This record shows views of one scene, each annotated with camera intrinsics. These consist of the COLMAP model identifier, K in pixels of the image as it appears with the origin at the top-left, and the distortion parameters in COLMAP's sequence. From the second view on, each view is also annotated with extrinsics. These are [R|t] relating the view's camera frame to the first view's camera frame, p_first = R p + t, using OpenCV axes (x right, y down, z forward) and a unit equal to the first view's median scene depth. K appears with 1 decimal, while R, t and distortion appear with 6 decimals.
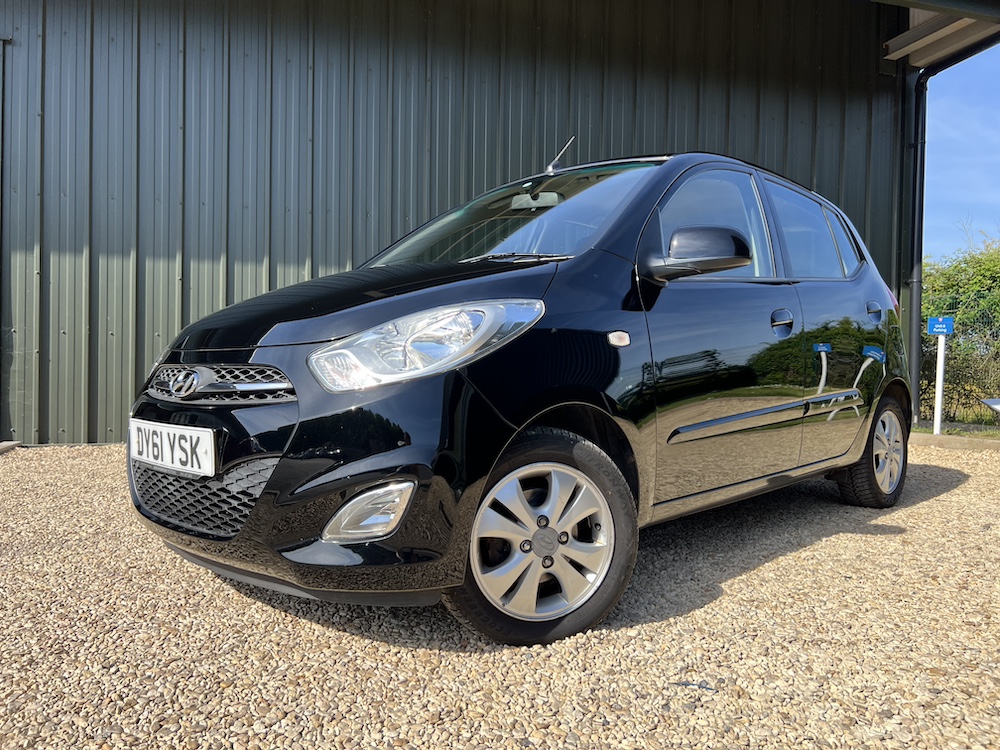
lens RADIAL K [[759.9, 0, 496.2], [0, 759.9, 369.2], [0, 0, 1]] dist [0.047812, -0.057538]
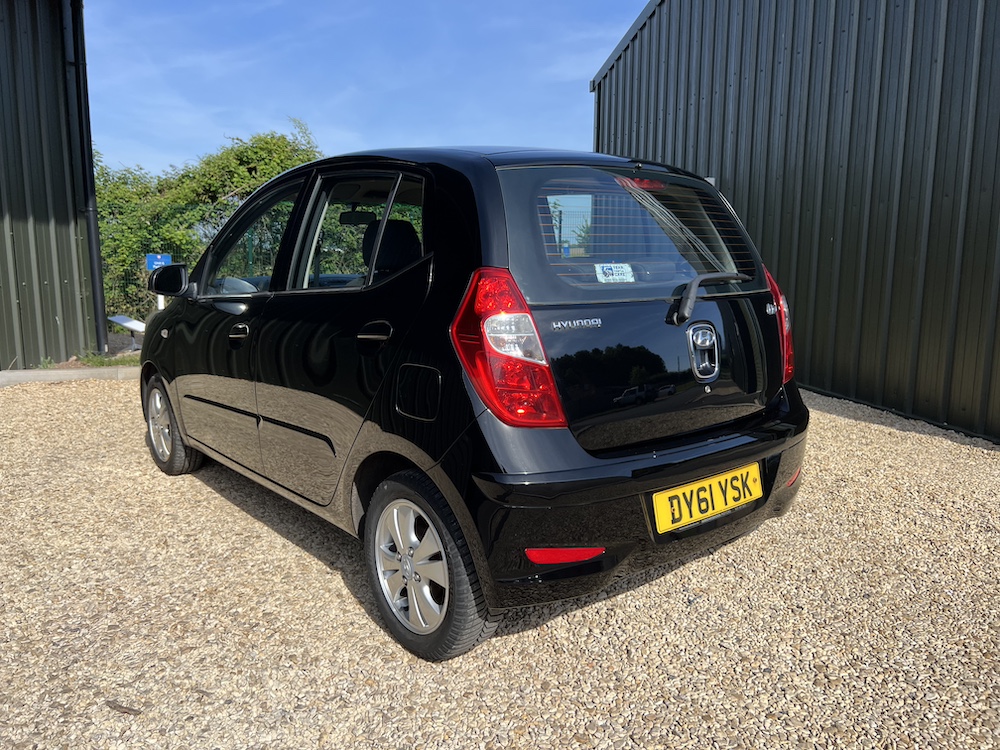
lens RADIAL K [[759.9, 0, 499.5], [0, 759.9, 376.5], [0, 0, 1]] dist [0.047812, -0.057538]
pose [[0.296536, -0.160213, 0.941487, -0.943158], [0.004893, 0.986070, 0.166258, -0.229692], [-0.955009, -0.044695, 0.293189, 0.690260]]
